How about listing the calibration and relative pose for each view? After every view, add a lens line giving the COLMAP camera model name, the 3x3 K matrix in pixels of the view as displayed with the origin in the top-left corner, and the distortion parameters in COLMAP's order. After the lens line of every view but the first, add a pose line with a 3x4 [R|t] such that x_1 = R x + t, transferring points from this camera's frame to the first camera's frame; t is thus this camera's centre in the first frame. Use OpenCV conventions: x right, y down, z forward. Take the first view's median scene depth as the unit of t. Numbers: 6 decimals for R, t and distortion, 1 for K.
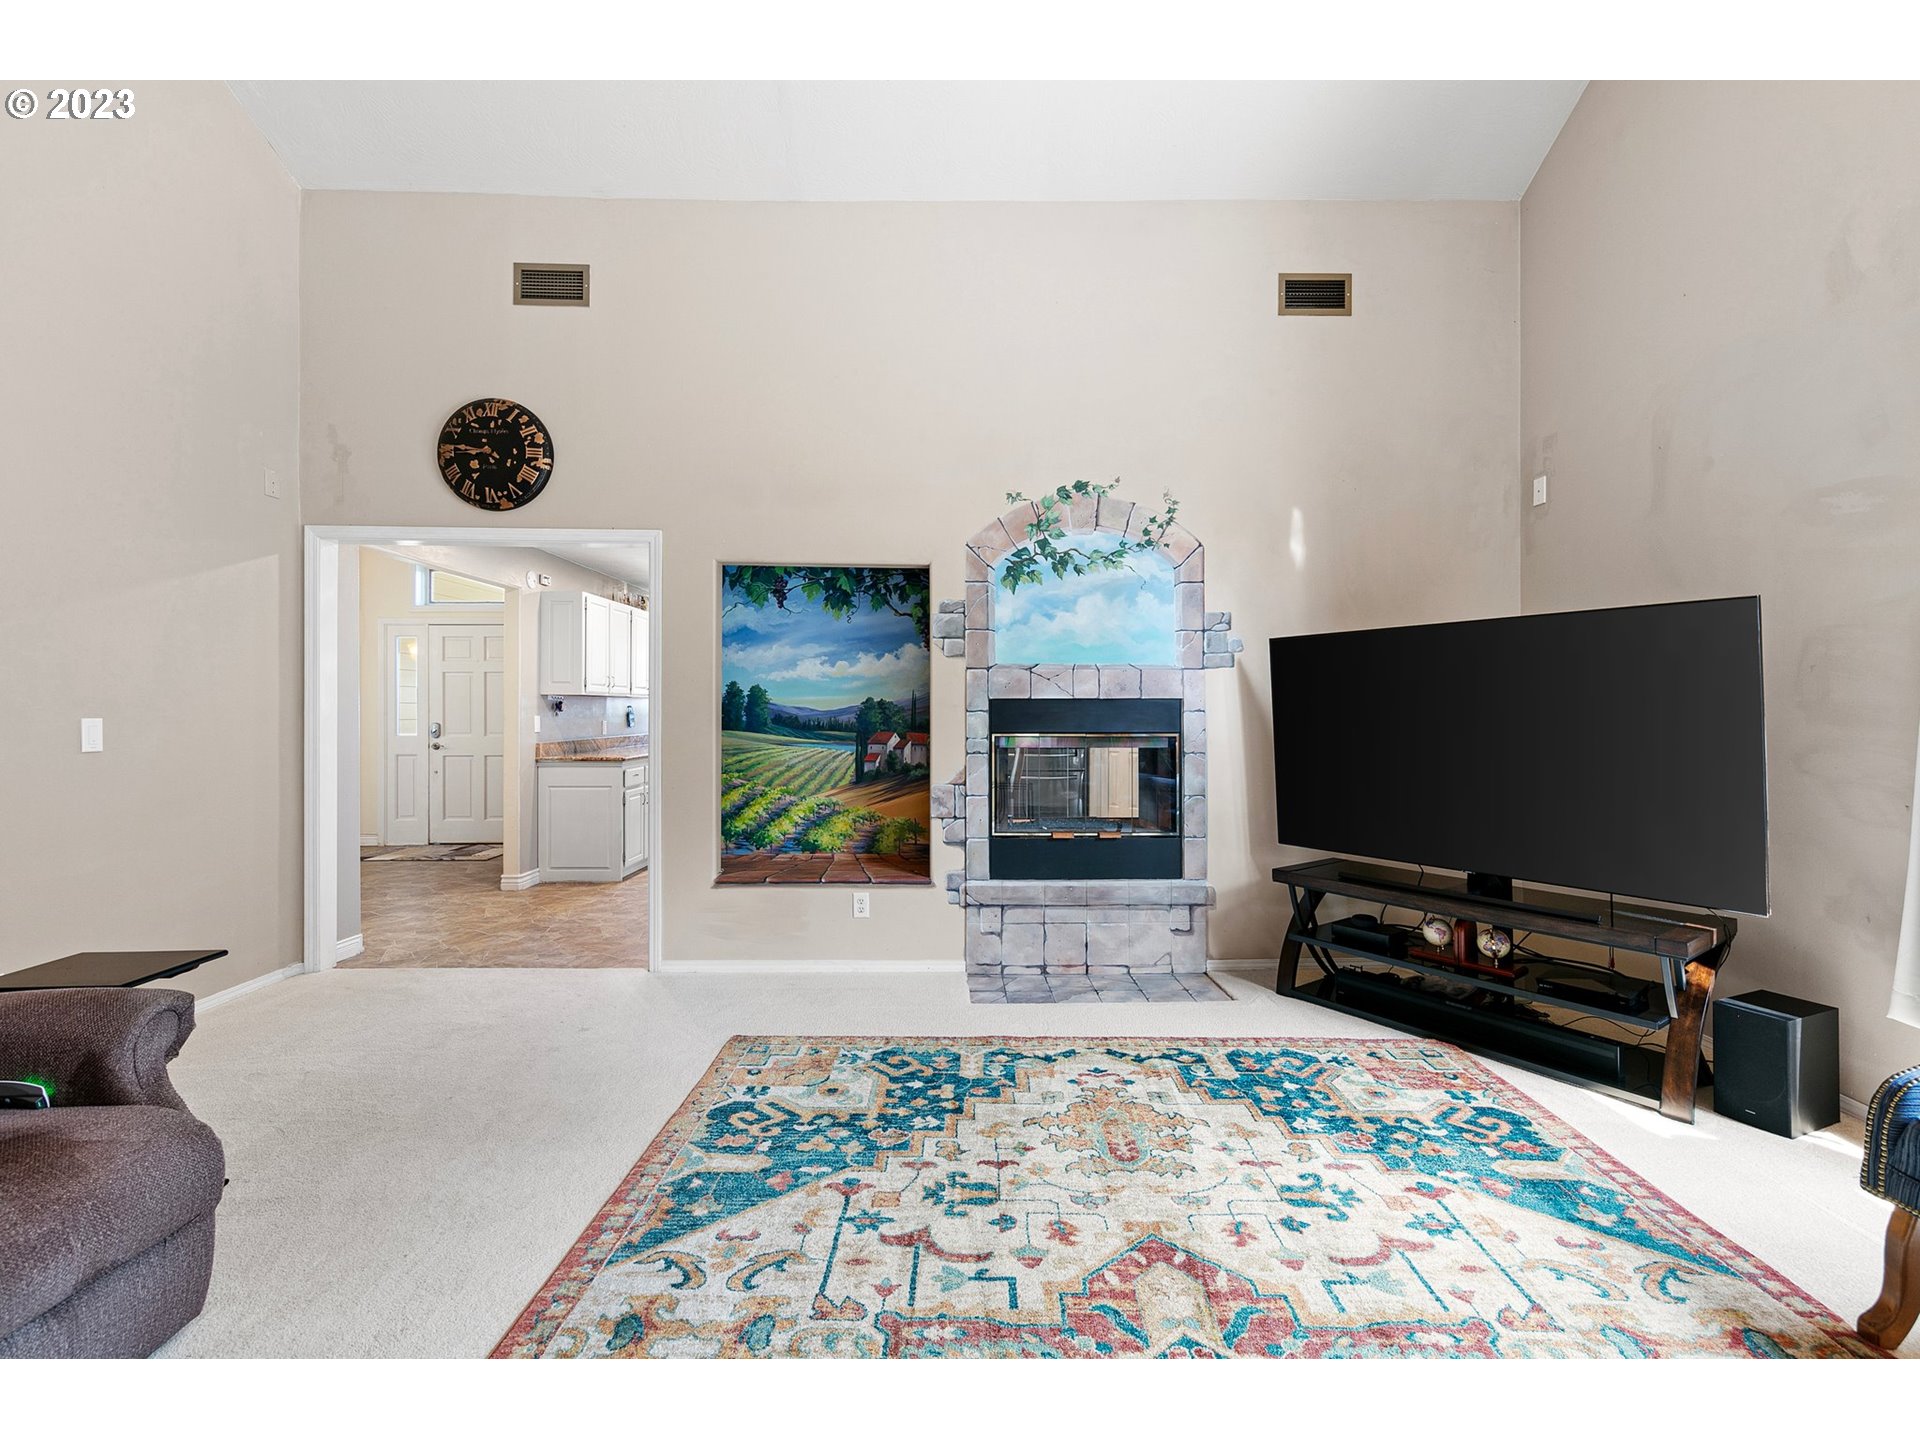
lens RADIAL K [[848.0, 0, 971.6], [0, 848.0, 706.3], [0, 0, 1]] dist [0.008217, -0.000465]
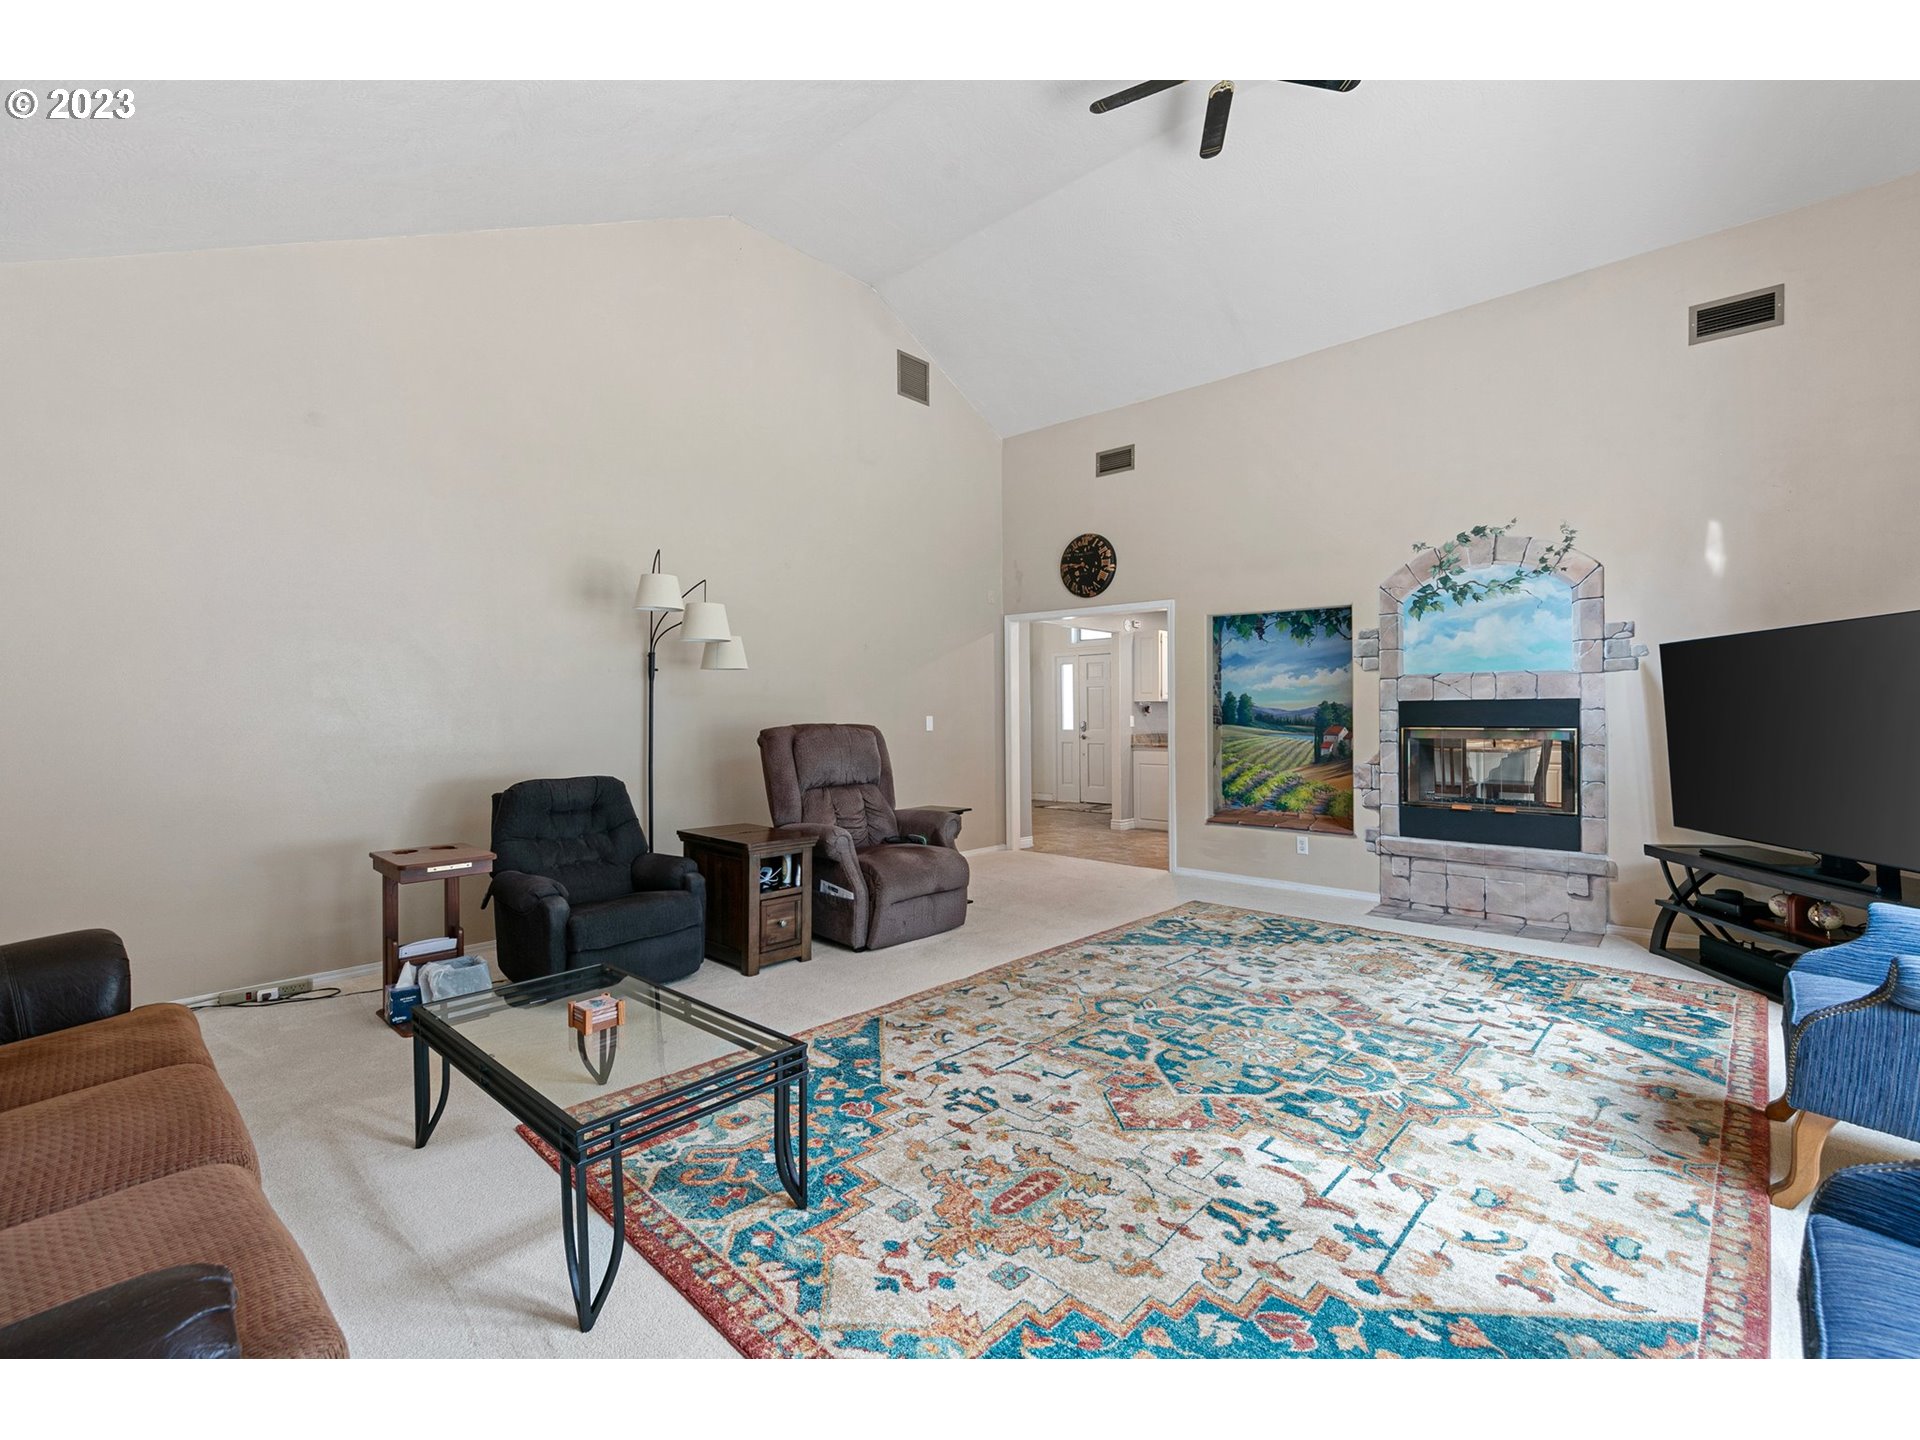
lens RADIAL K [[848.2, 0, 970.4], [0, 848.2, 719.9], [0, 0, 1]] dist [0.010485, -0.000103]
pose [[0.741252, 0.000333, -0.671227, 0.417364], [0.007859, 0.999927, 0.009175, 0.003243], [0.671181, -0.012076, 0.741195, -0.442433]]
